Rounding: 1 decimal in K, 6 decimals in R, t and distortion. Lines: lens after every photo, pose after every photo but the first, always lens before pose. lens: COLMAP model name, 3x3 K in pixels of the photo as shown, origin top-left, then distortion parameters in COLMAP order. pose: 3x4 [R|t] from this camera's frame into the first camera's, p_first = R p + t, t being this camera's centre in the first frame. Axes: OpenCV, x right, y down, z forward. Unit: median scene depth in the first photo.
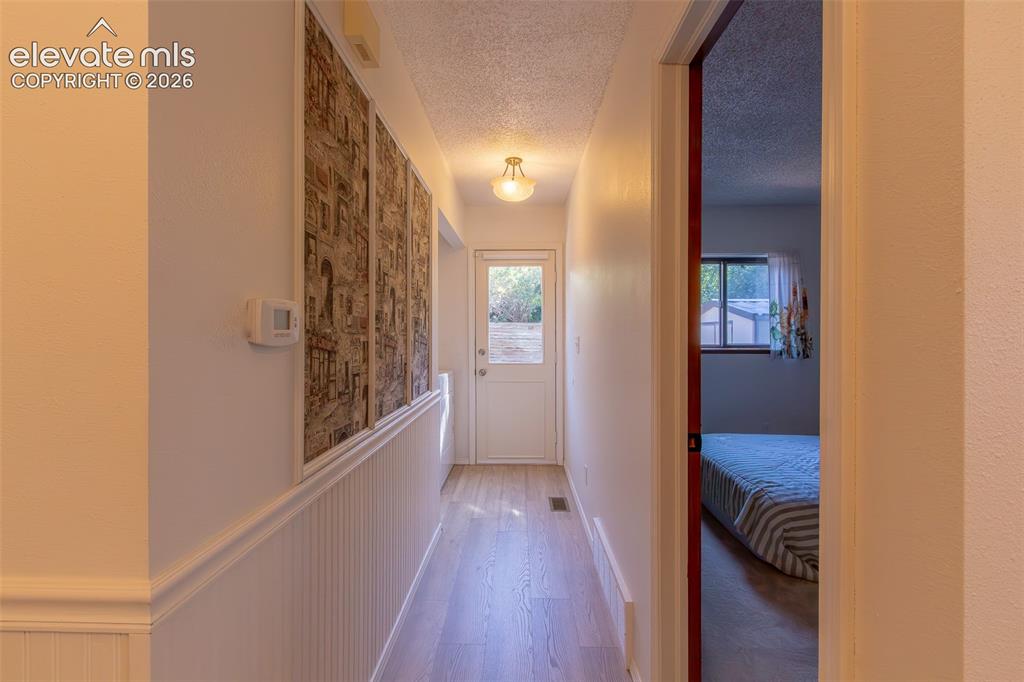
lens RADIAL K [[477.8, 0, 510.7], [0, 477.8, 339.3], [0, 0, 1]] dist [0.008075, -0.003493]
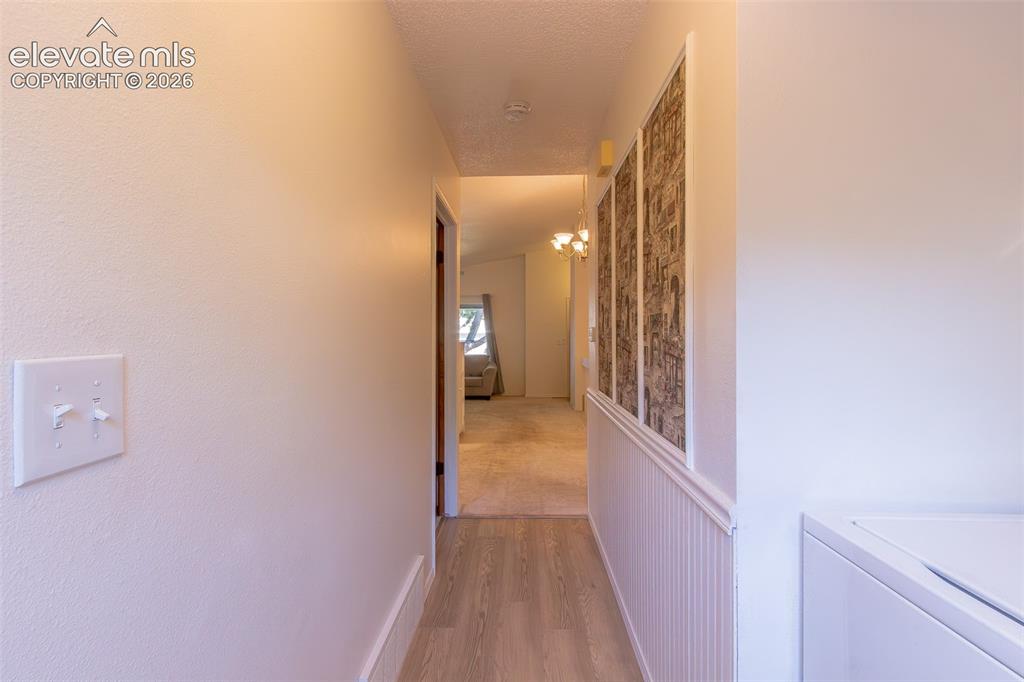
lens RADIAL K [[477.8, 0, 510.5], [0, 477.8, 340.7], [0, 0, 1]] dist [0.008075, -0.003493]
pose [[-0.998570, -0.053443, -0.001370, 0.003442], [-0.053457, 0.998466, 0.014414, -0.008438], [0.000598, 0.014466, -0.999895, 1.877062]]
